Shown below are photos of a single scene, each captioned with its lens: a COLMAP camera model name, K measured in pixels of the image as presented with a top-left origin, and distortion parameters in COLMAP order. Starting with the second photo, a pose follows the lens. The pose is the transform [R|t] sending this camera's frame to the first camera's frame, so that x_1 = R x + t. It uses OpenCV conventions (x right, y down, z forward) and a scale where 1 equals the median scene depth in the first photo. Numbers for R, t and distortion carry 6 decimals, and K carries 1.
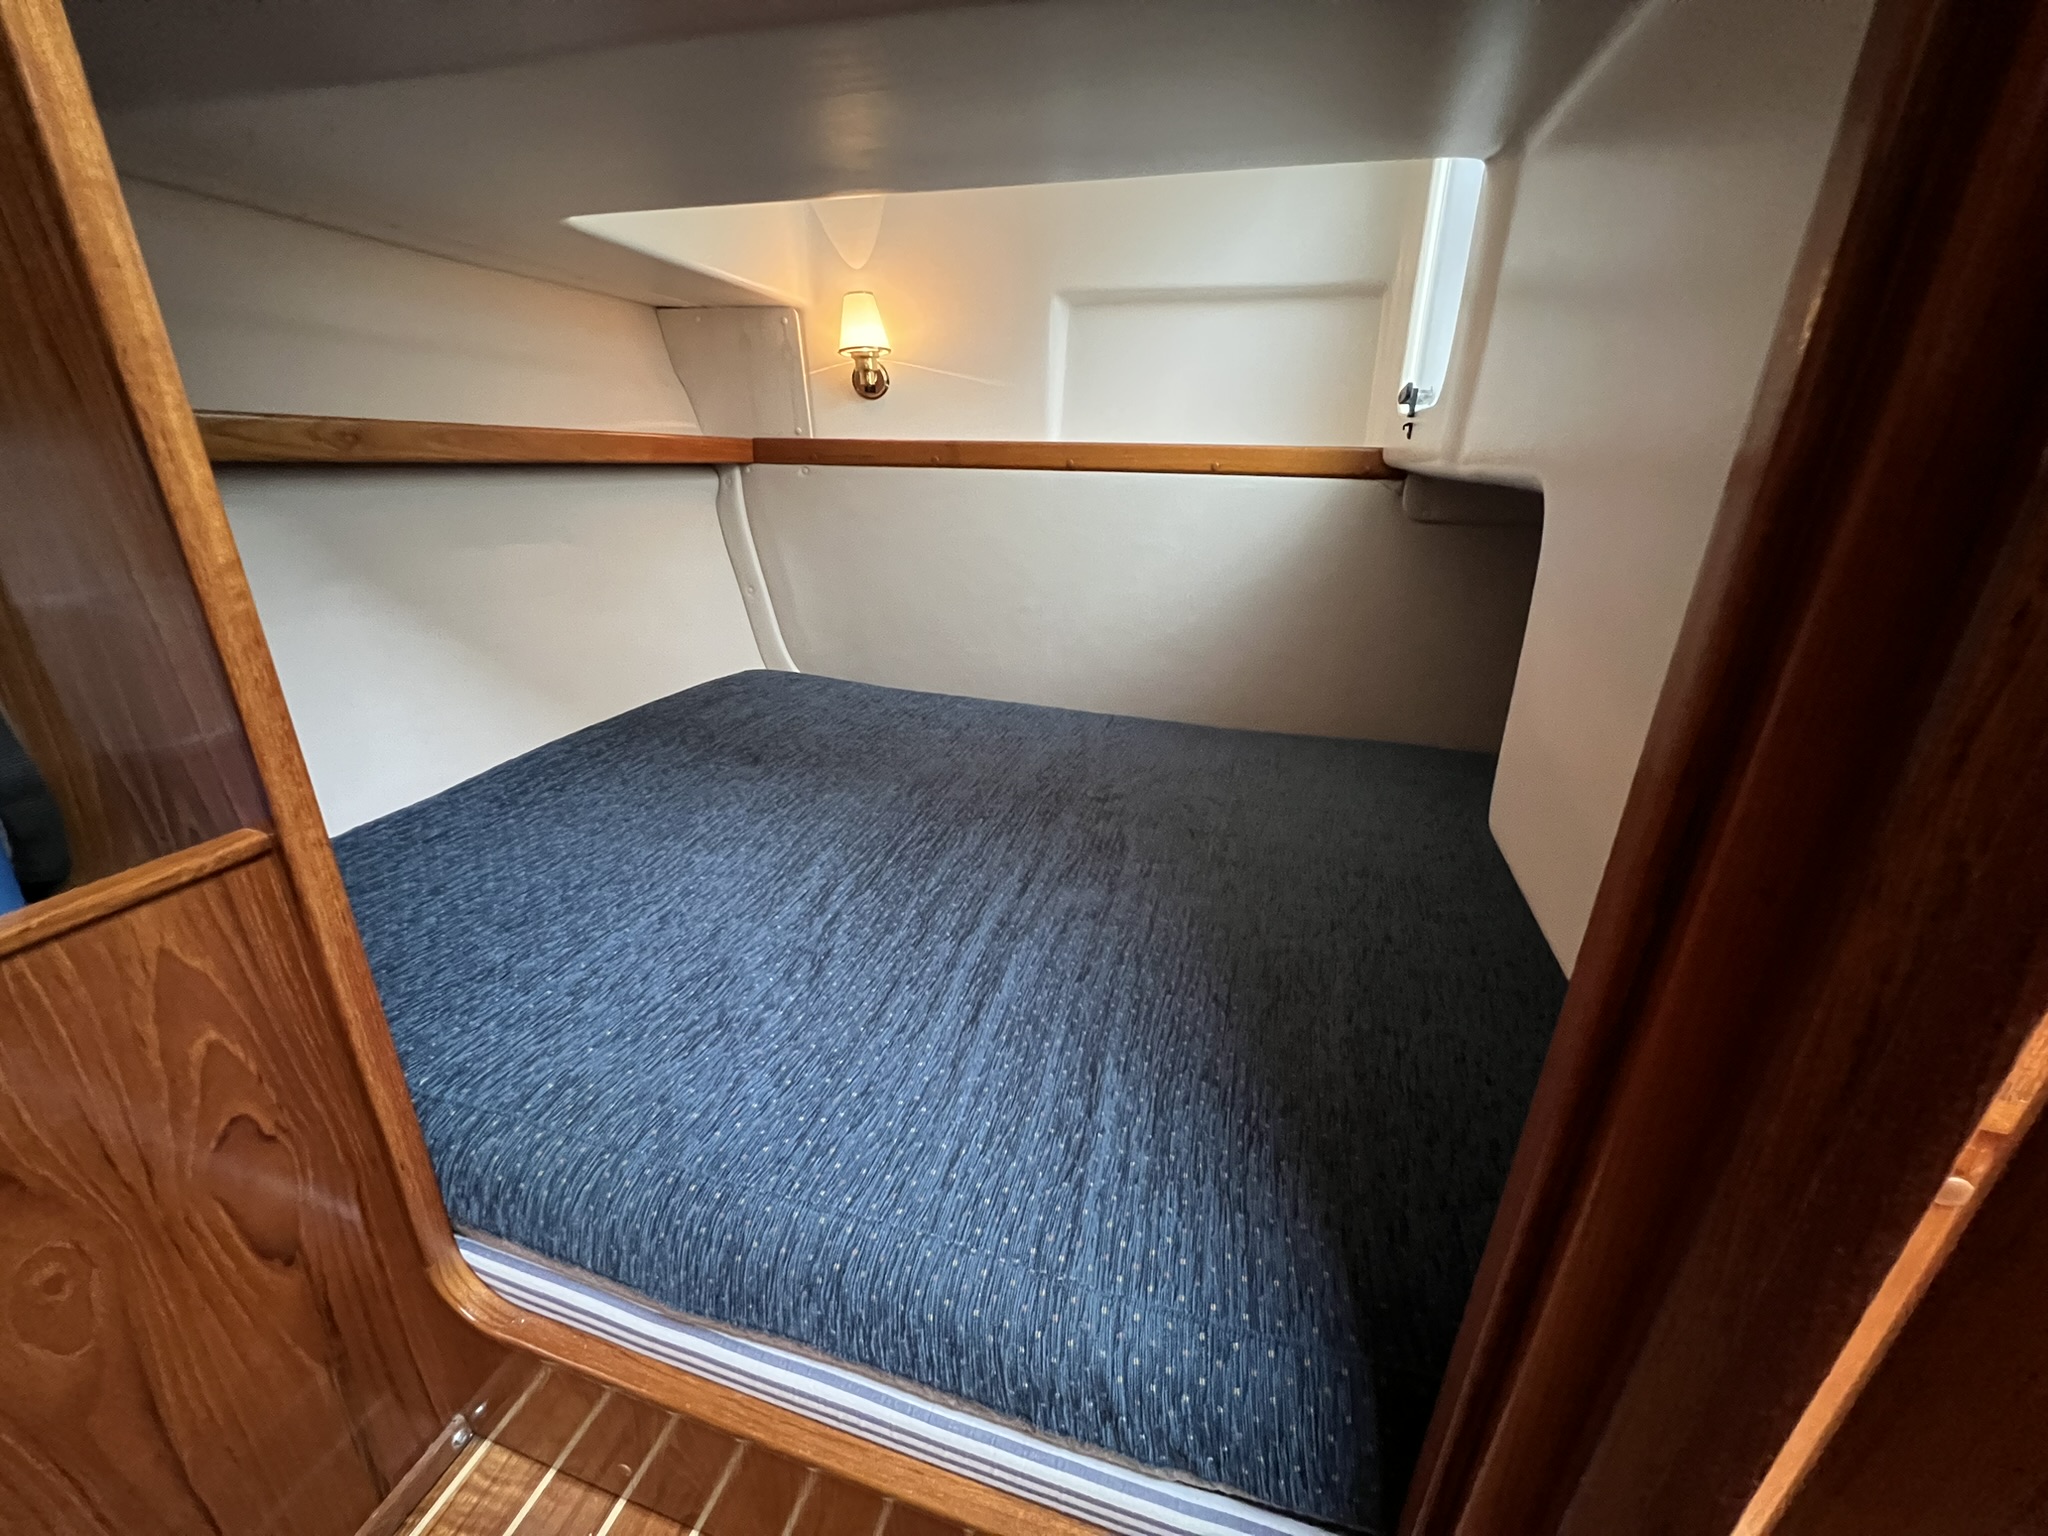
lens RADIAL K [[817.4, 0, 1013.9], [0, 817.4, 763.8], [0, 0, 1]] dist [-0.003084, -0.000177]
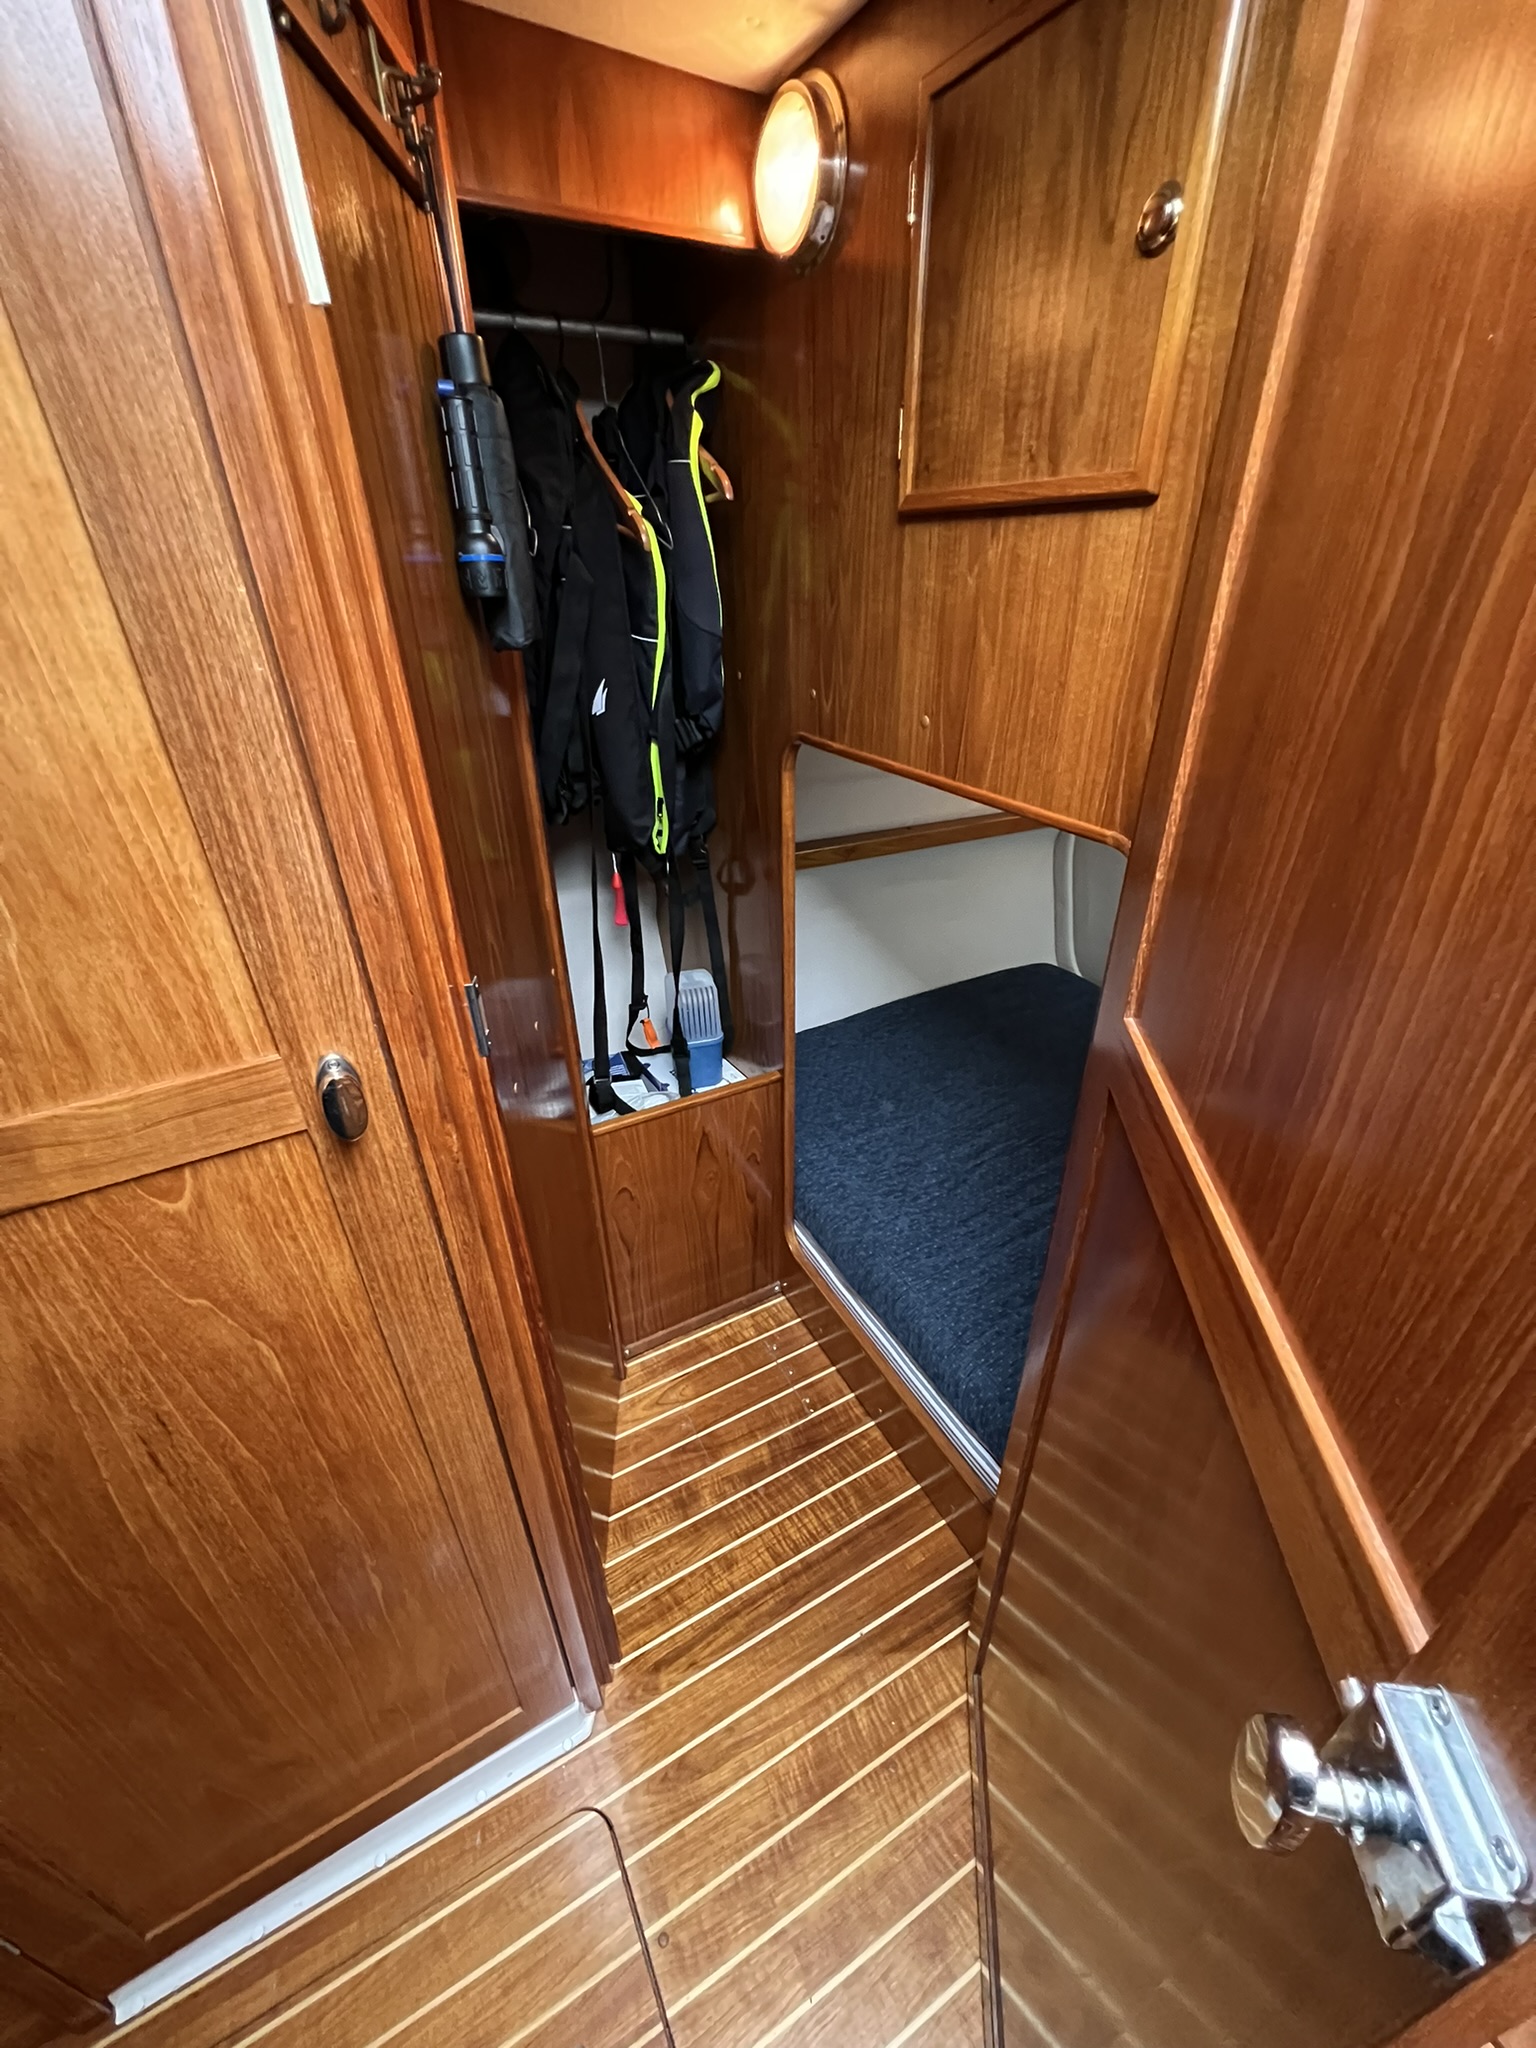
lens RADIAL K [[817.4, 0, 768.0], [0, 817.4, 1024.0], [0, 0, 1]] dist [-0.003084, -0.000177]
pose [[0.711257, 0.319410, -0.626172, 0.642598], [-0.229055, 0.947493, 0.223137, -0.536846], [0.664566, -0.015280, 0.747073, -0.926821]]
